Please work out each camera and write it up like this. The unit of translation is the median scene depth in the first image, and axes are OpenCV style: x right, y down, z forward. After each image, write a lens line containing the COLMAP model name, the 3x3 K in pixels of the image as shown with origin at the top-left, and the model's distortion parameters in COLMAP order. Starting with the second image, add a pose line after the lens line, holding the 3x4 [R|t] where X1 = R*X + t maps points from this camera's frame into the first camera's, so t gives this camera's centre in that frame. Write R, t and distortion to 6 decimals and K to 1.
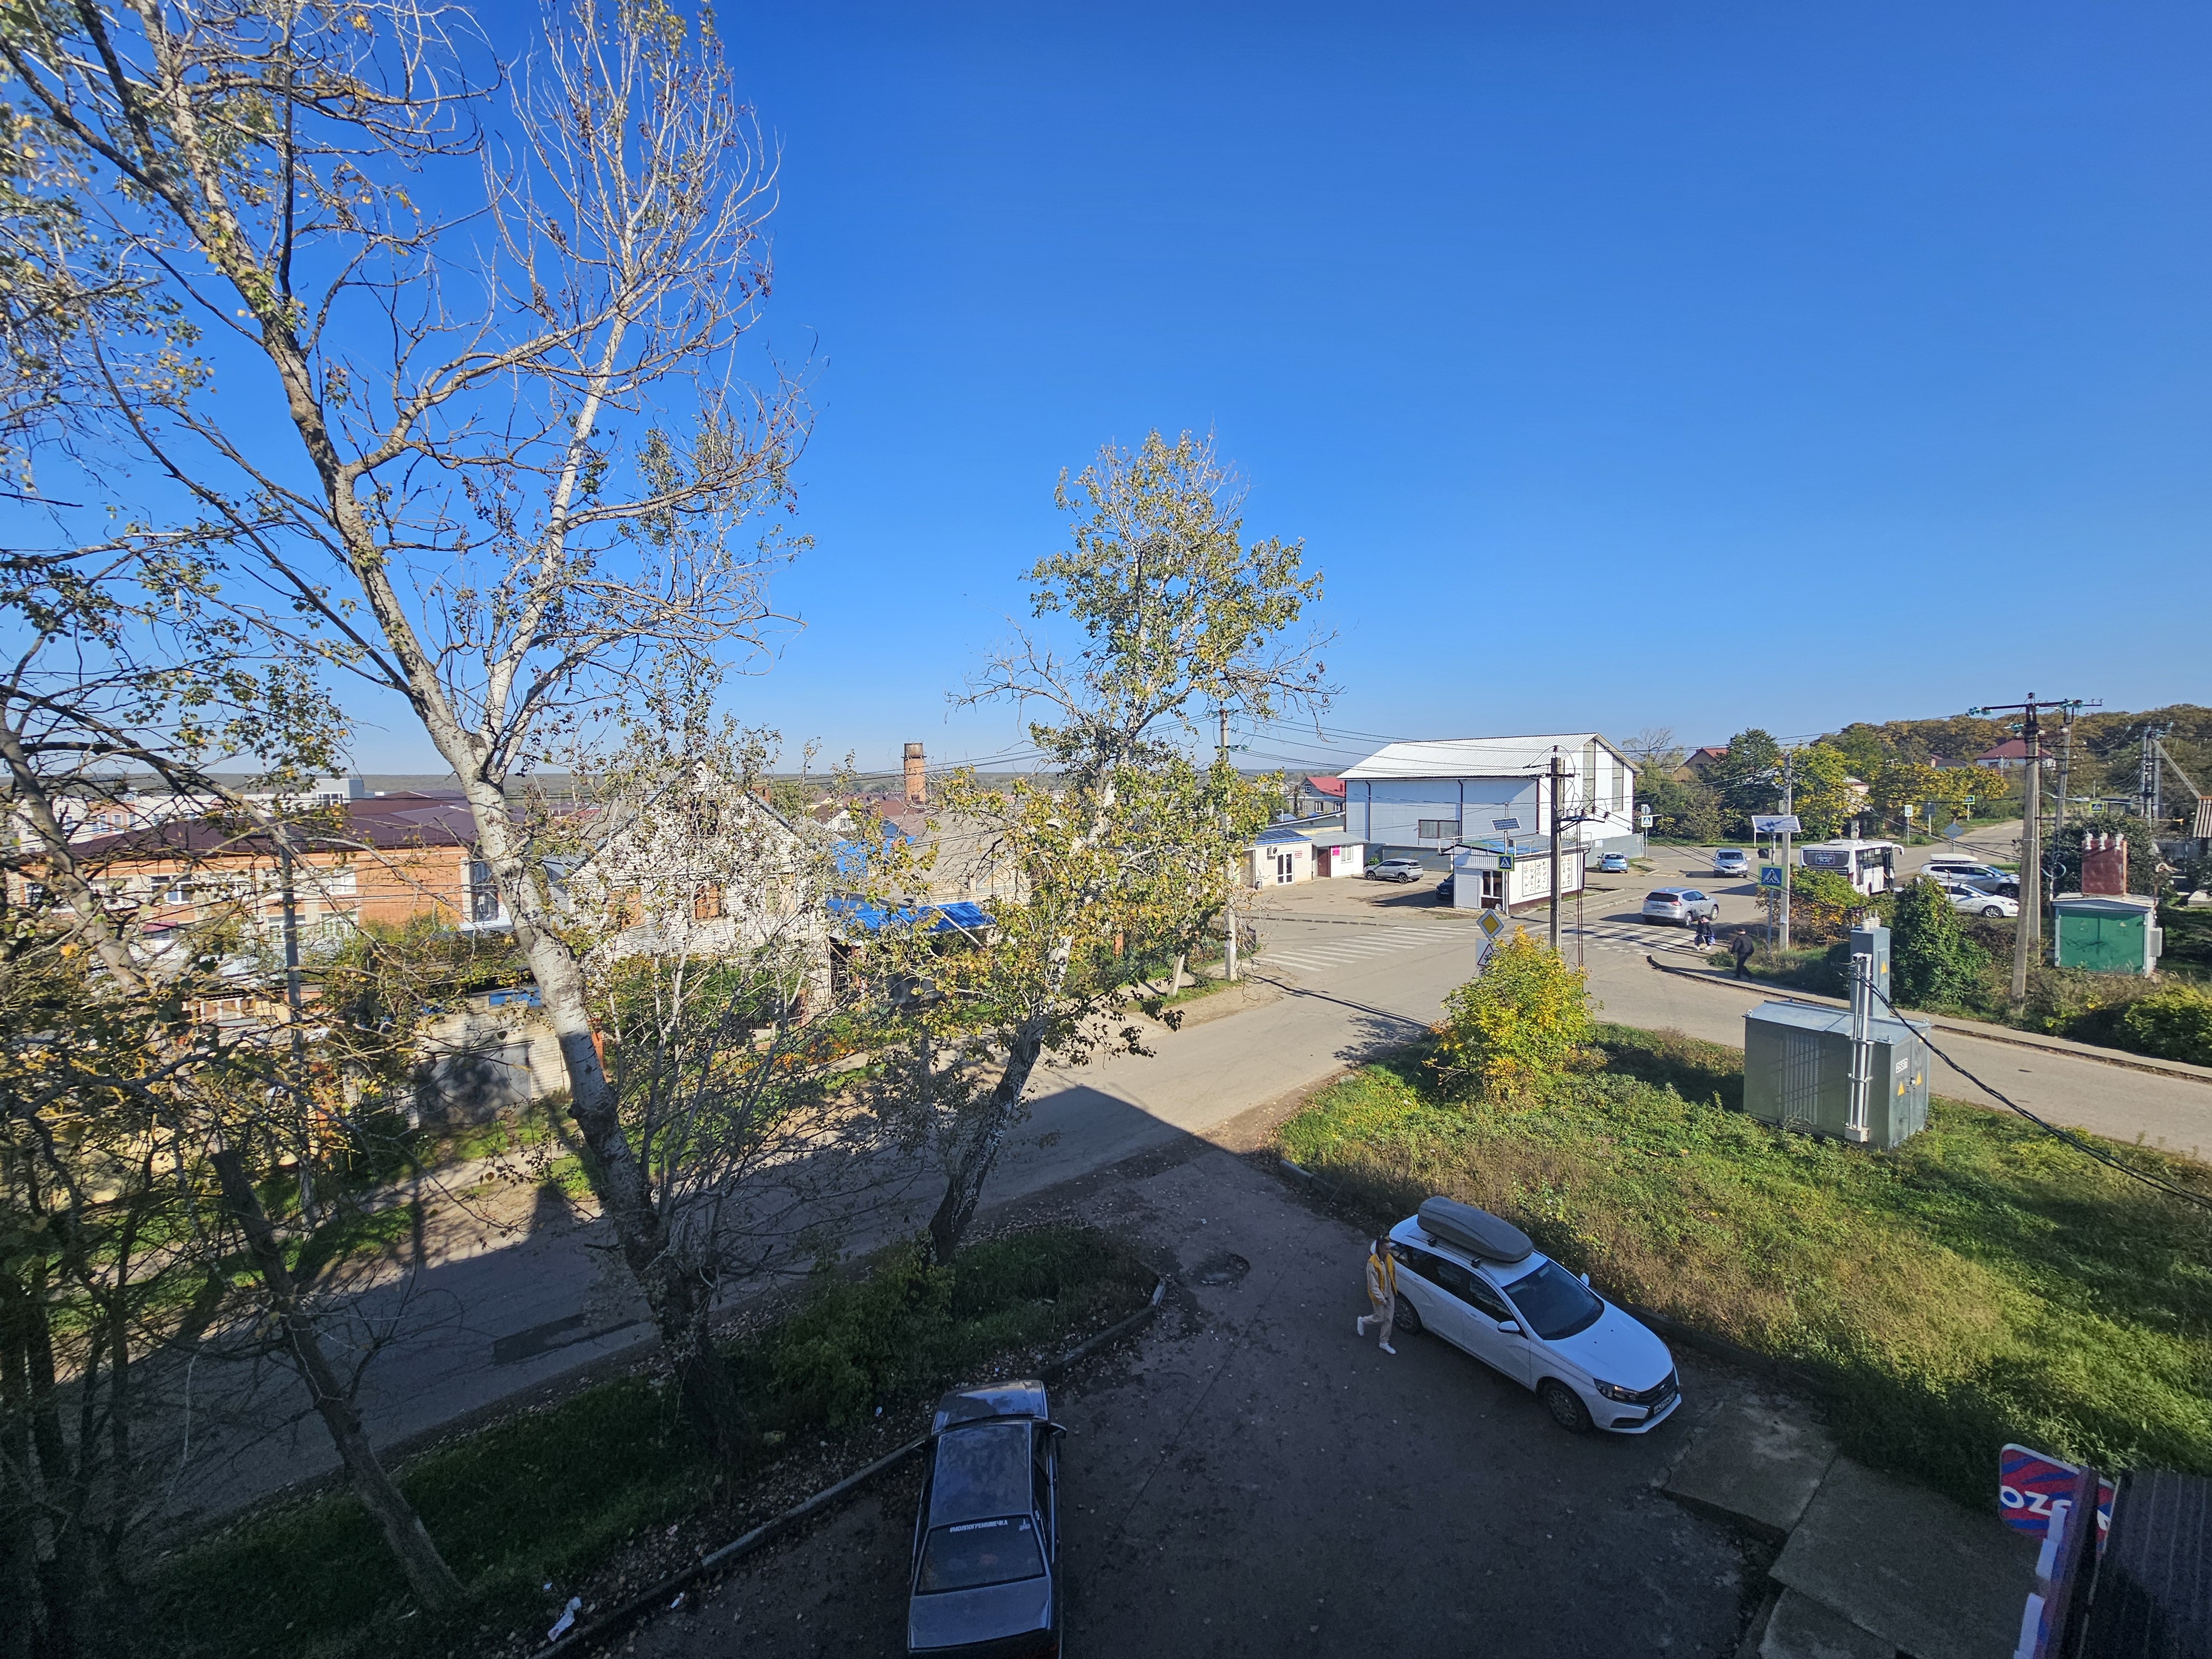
lens RADIAL K [[905.7, 0, 1103.8], [0, 905.7, 831.0], [0, 0, 1]] dist [-0.003498, 0.000578]
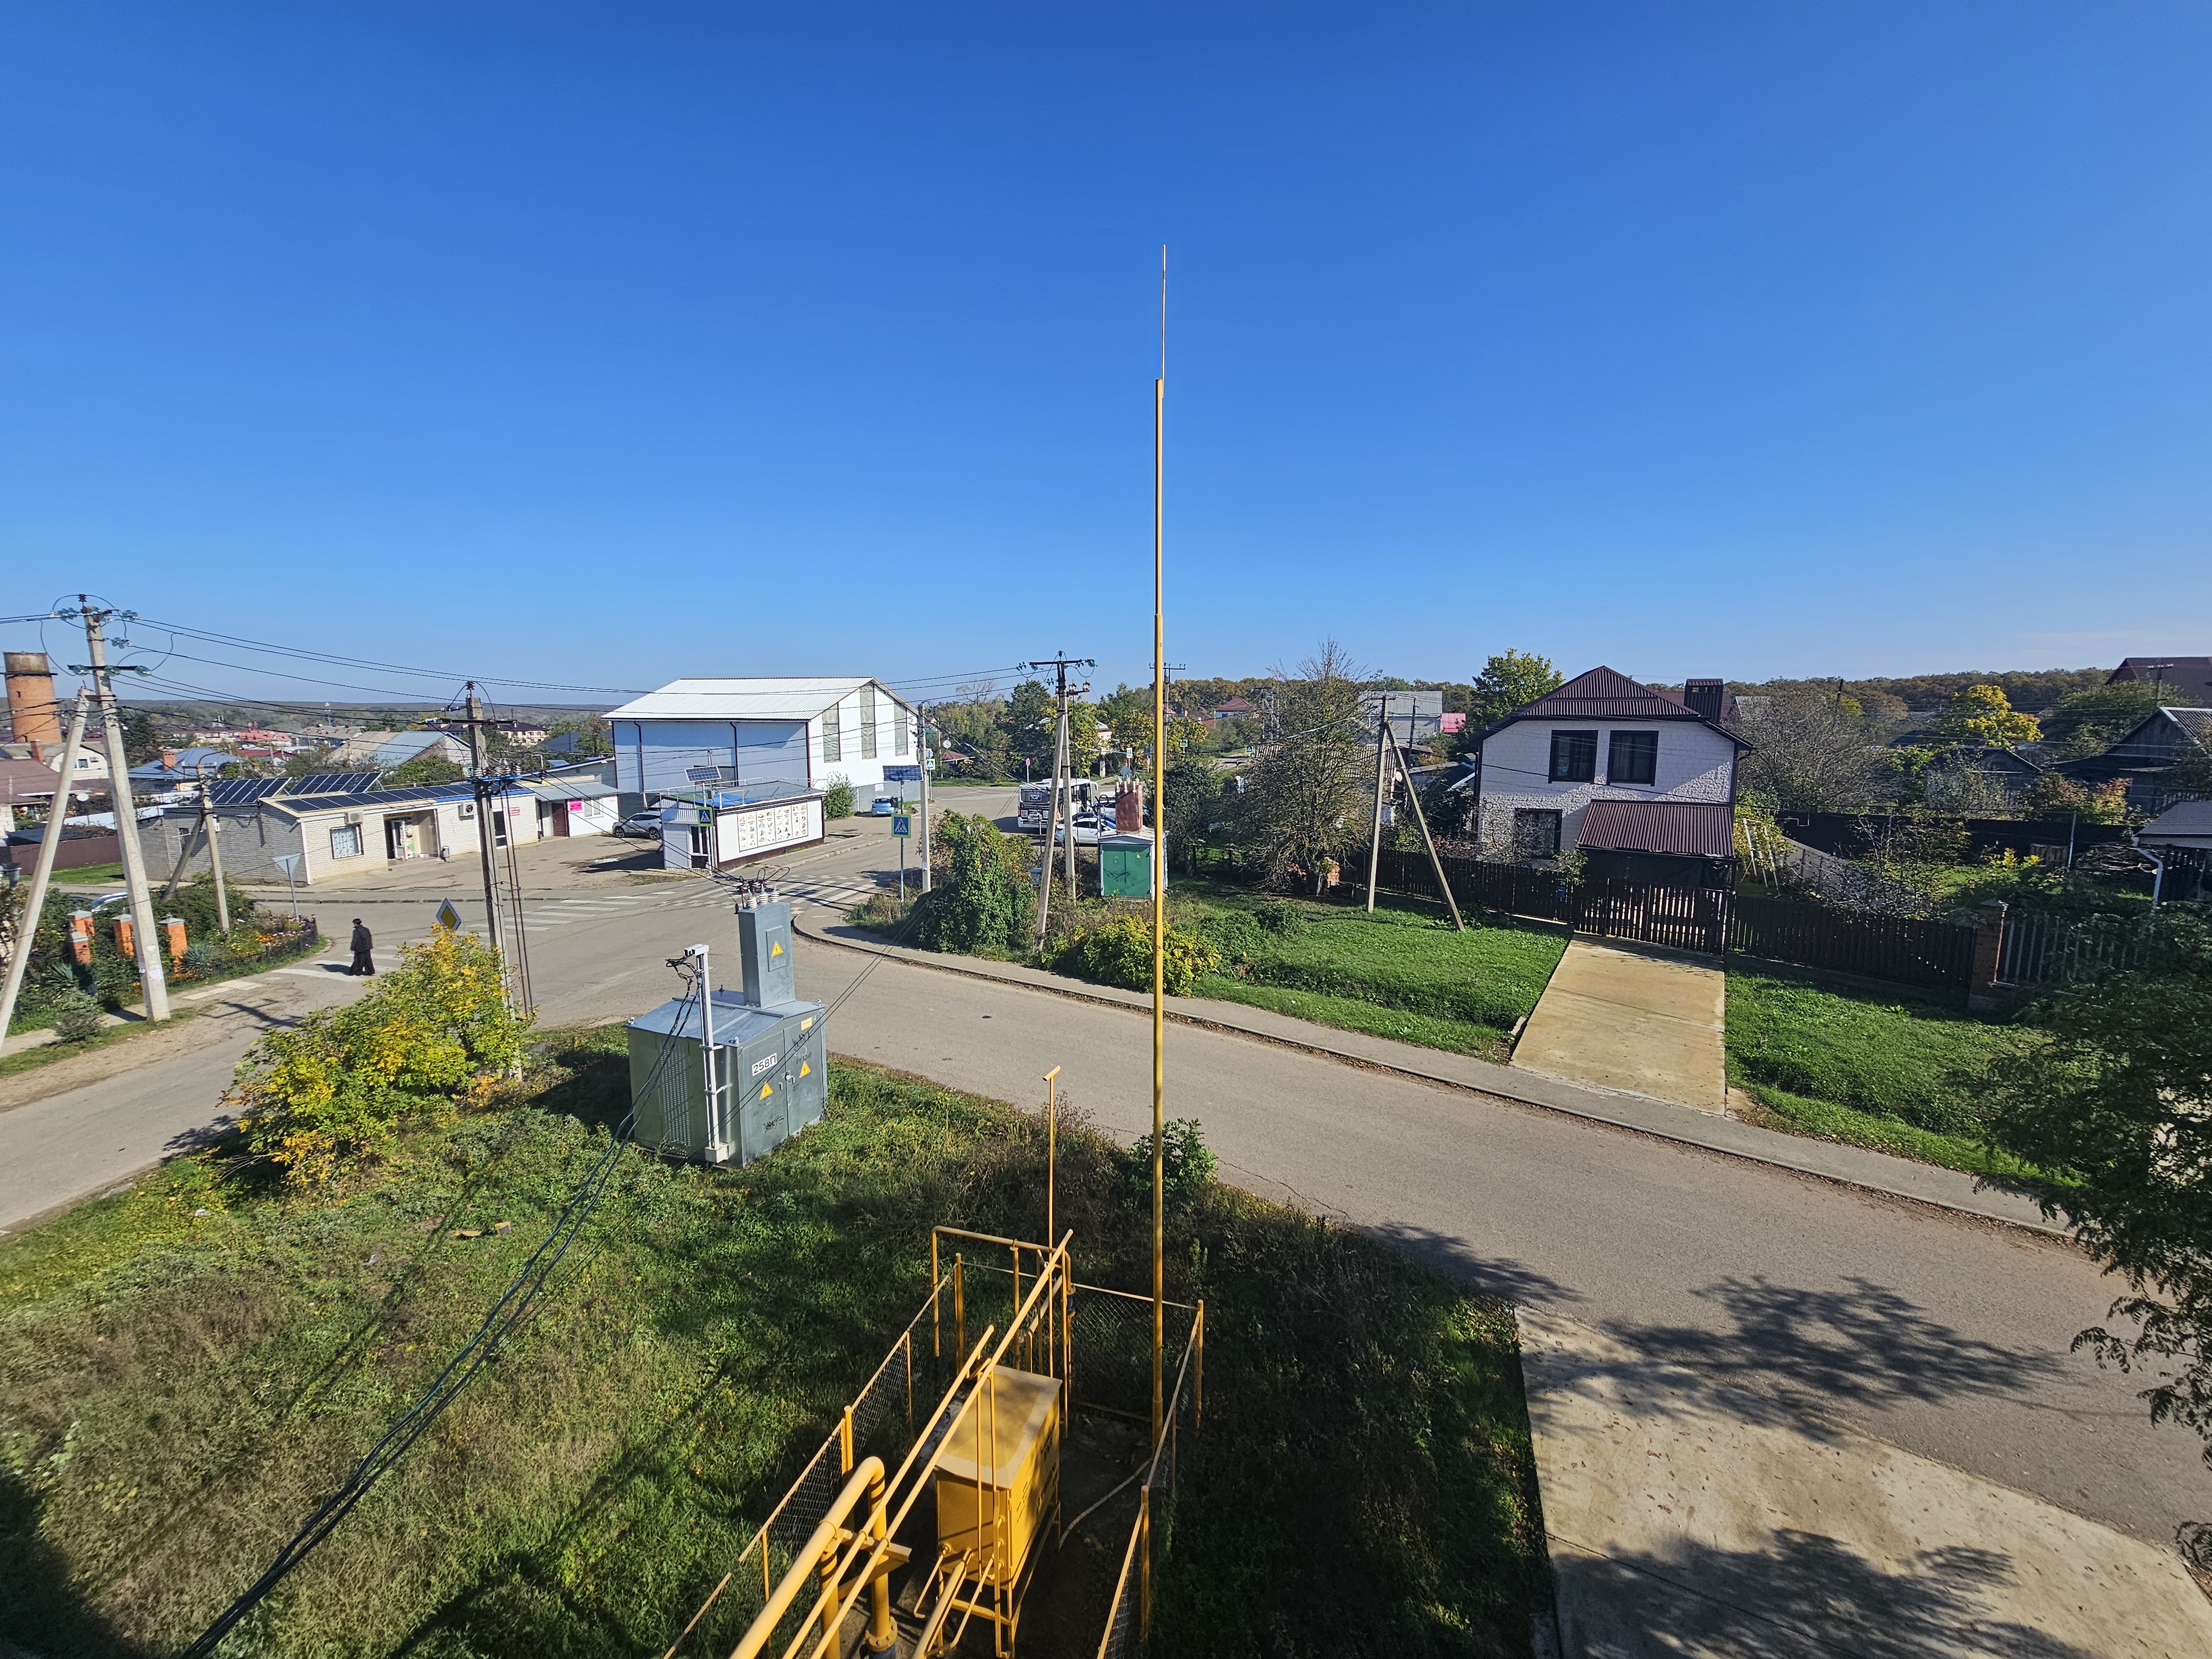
lens RADIAL K [[896.3, 0, 1110.9], [0, 896.3, 835.8], [0, 0, 1]] dist [-0.001594, -0.000301]
pose [[0.813360, -0.058548, 0.578807, 0.652139], [0.016638, 0.996857, 0.077455, -0.020929], [-0.581523, -0.053369, 0.811778, 0.115595]]
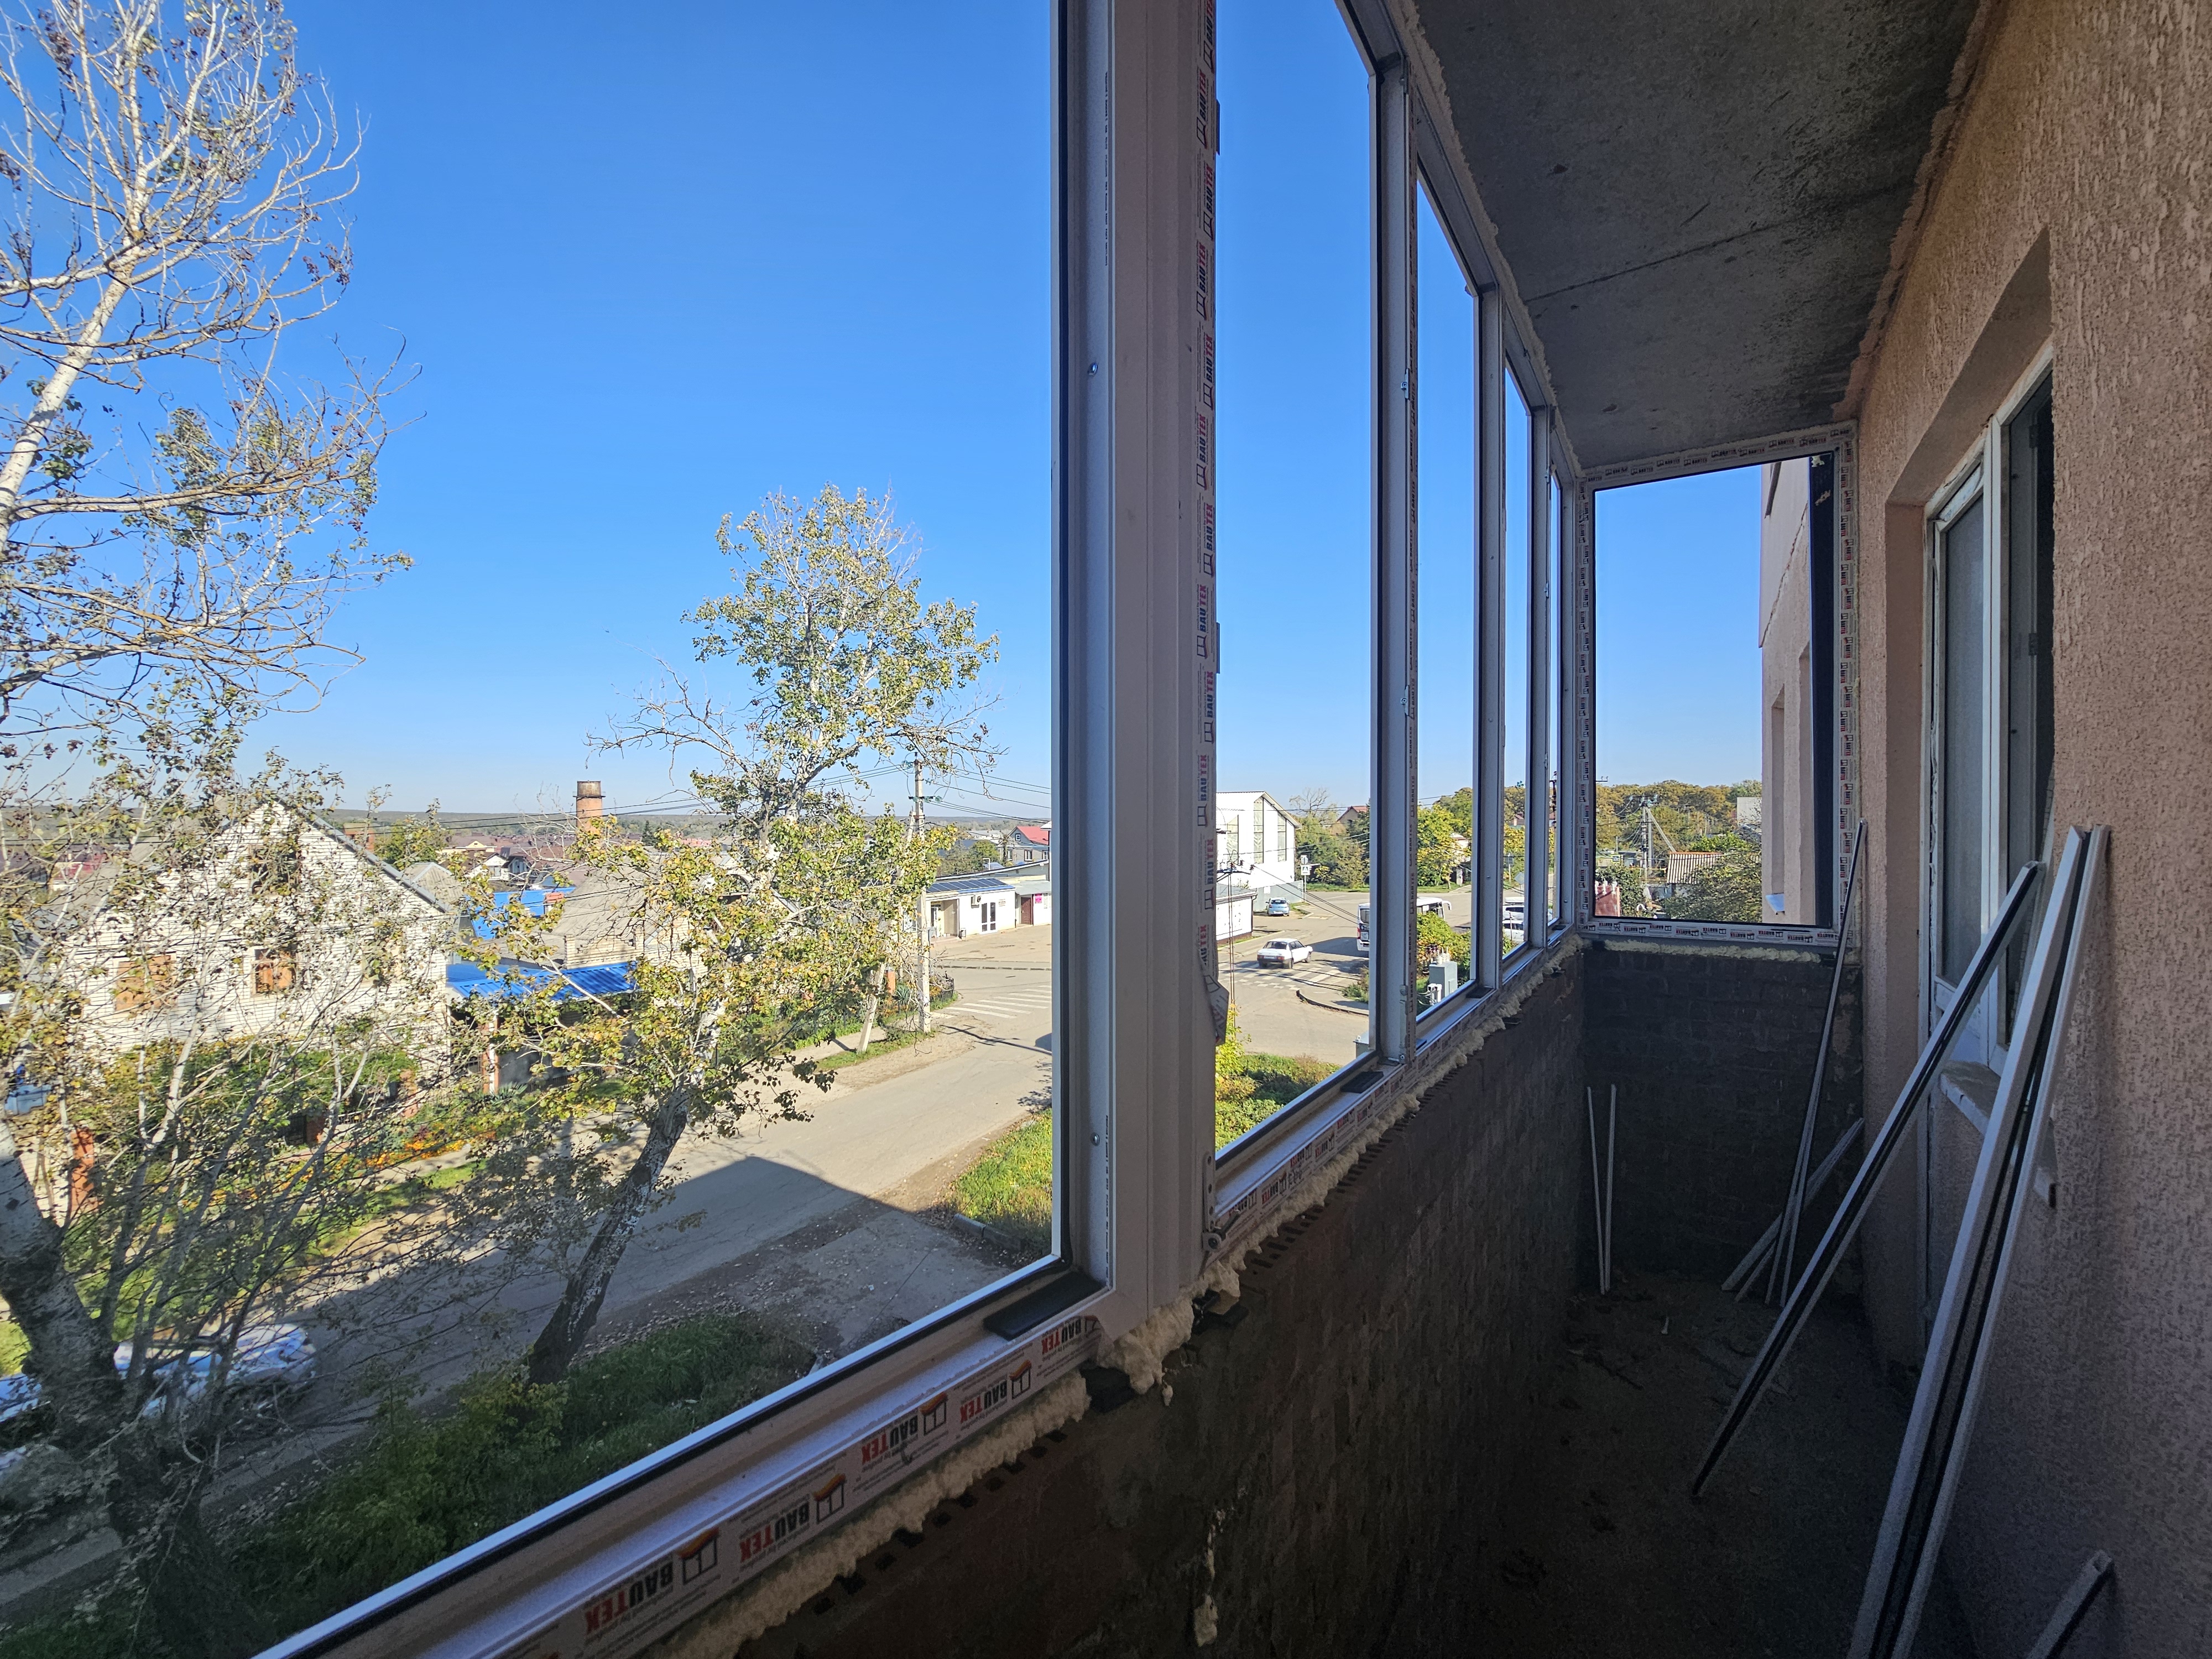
lens RADIAL K [[903.5, 0, 1106.0], [0, 903.5, 829.5], [0, 0, 1]] dist [-0.001964, -0.000123]
pose [[0.951523, 0.013736, 0.307271, 0.044842], [0.002768, 0.998580, -0.053209, -0.007215], [-0.307566, 0.051480, 0.950133, -0.022430]]
